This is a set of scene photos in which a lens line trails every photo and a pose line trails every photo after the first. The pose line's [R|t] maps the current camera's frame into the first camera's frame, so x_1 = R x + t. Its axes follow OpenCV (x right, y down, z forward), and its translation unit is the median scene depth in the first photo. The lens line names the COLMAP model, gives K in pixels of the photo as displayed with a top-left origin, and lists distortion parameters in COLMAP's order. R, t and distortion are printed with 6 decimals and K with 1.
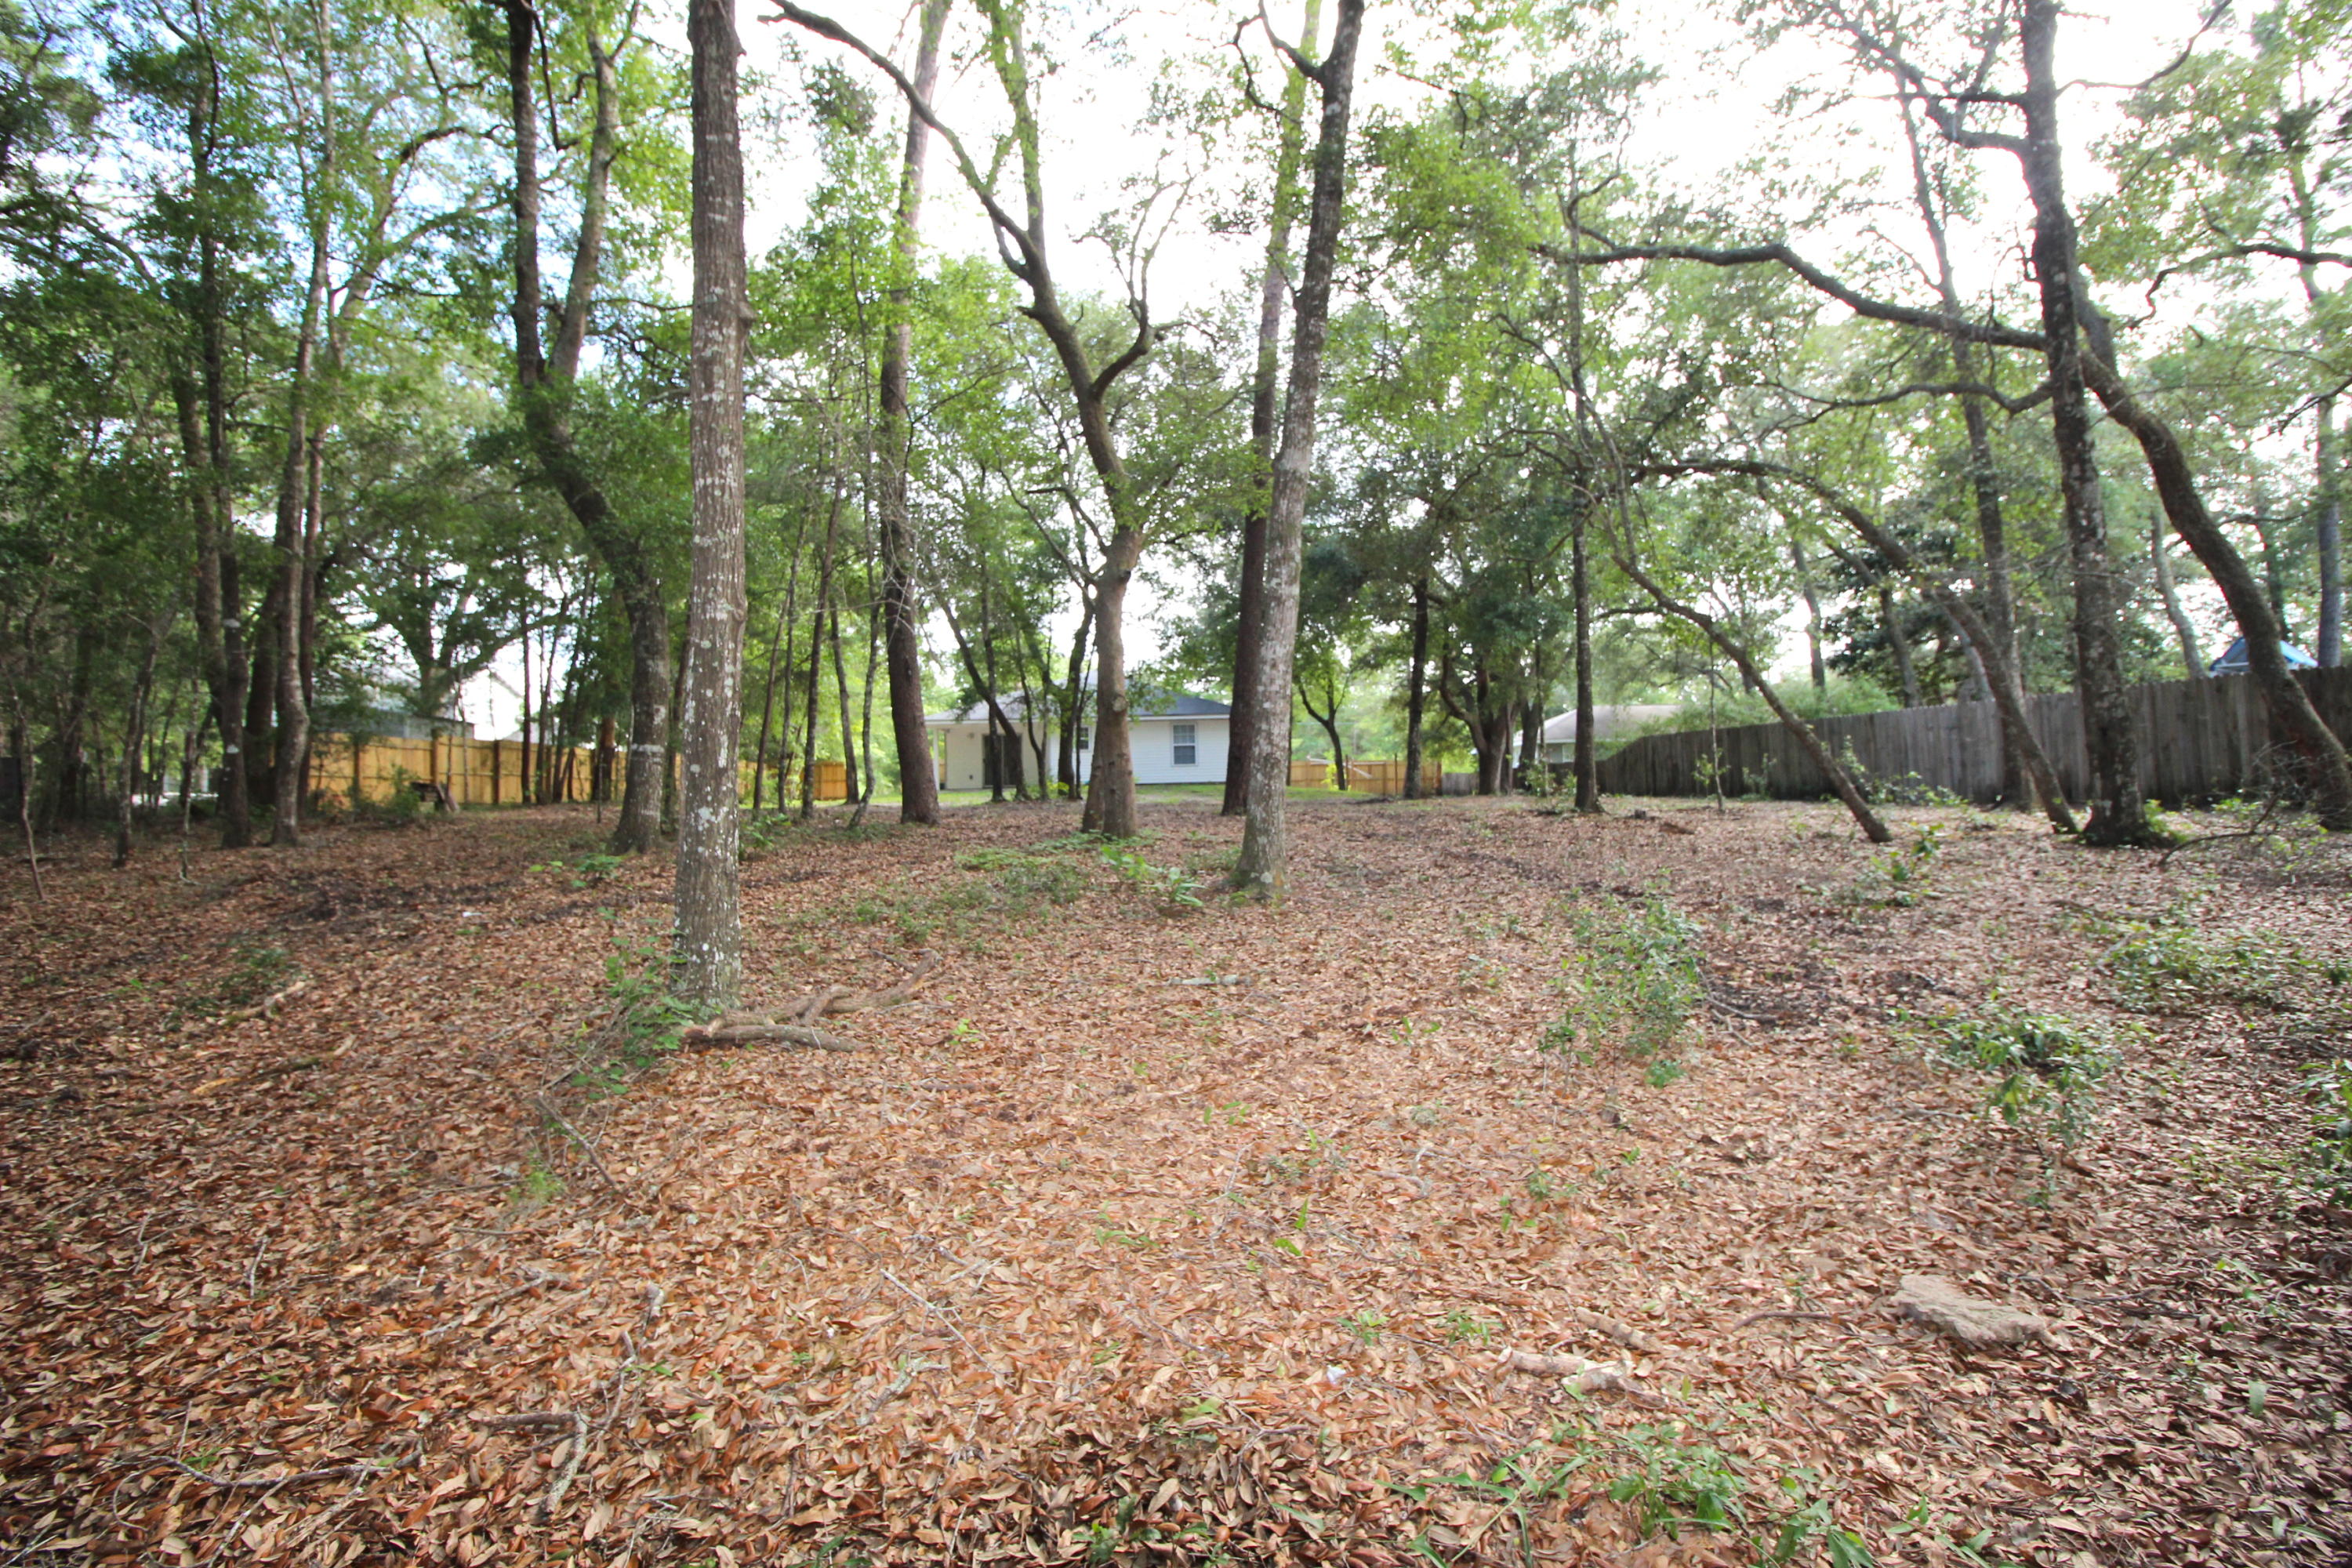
lens RADIAL K [[1080.6, 0, 1183.3], [0, 1080.6, 765.7], [0, 0, 1]] dist [-0.015105, 0.000148]
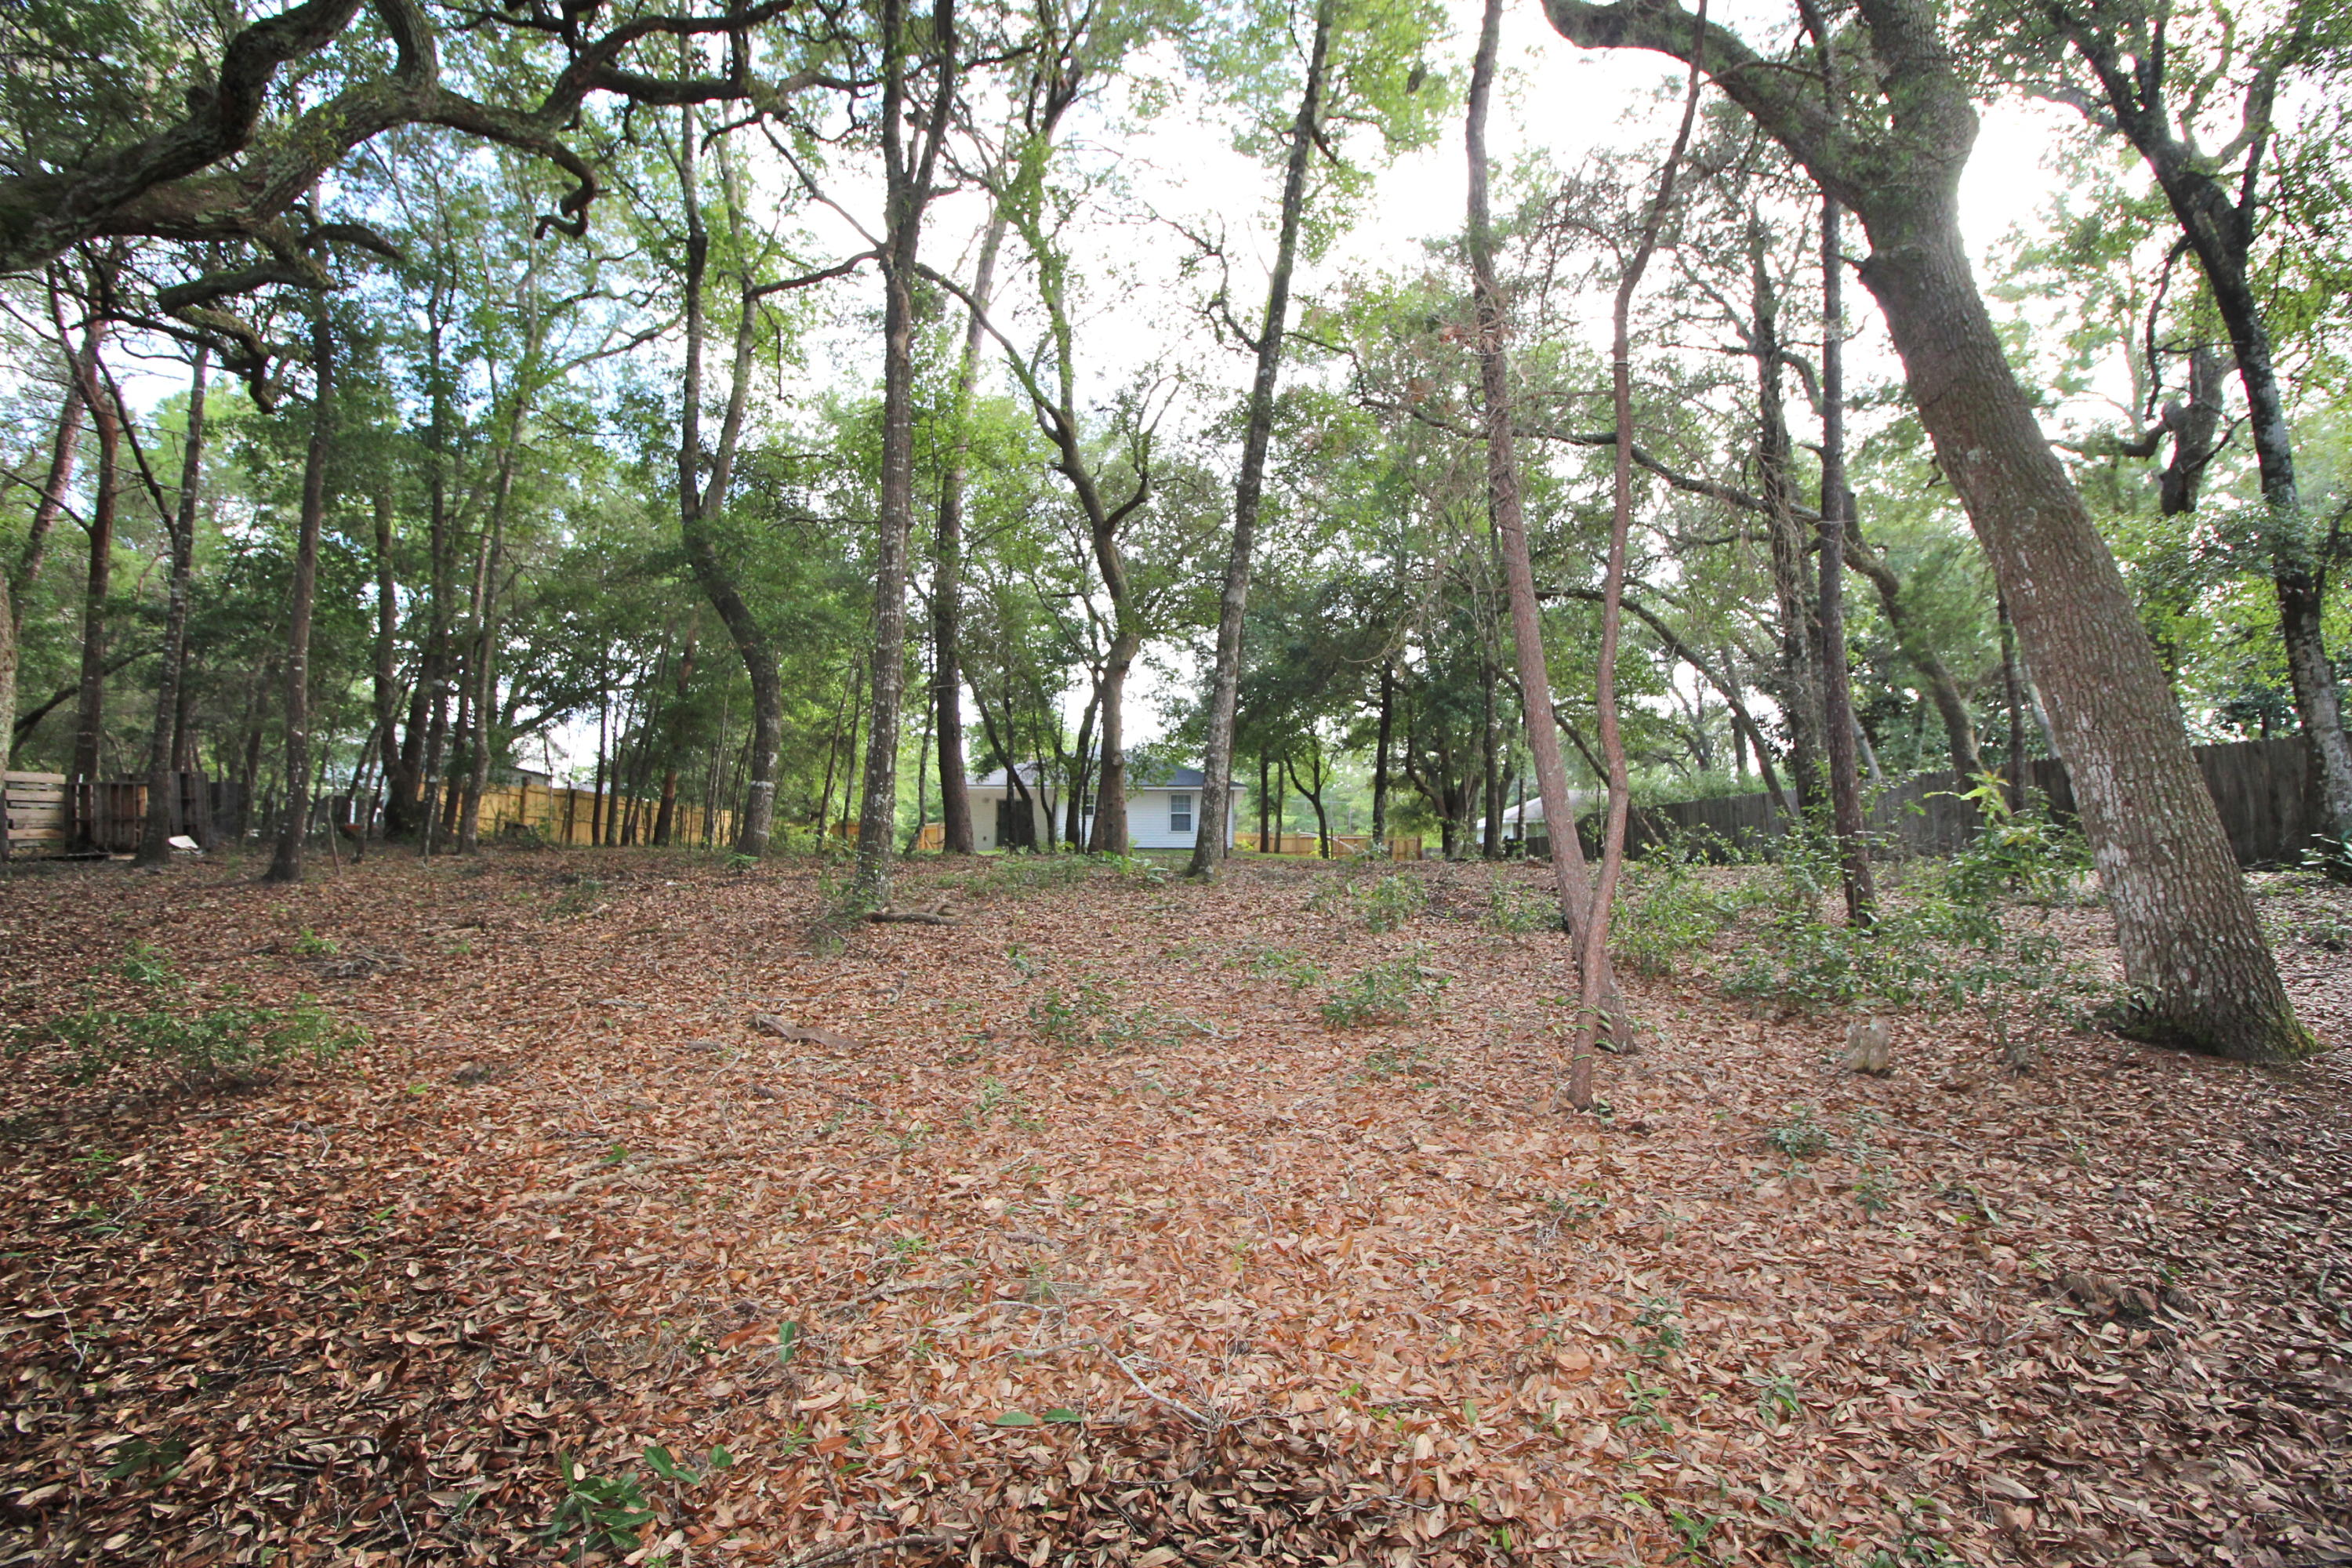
lens RADIAL K [[1128.0, 0, 1171.6], [0, 1128.0, 781.8], [0, 0, 1]] dist [-0.001504, -0.000242]
pose [[0.999481, 0.025620, -0.019547, 0.016440], [-0.026802, 0.997663, -0.062847, 0.026022], [0.017891, 0.063338, 0.997832, -0.180621]]
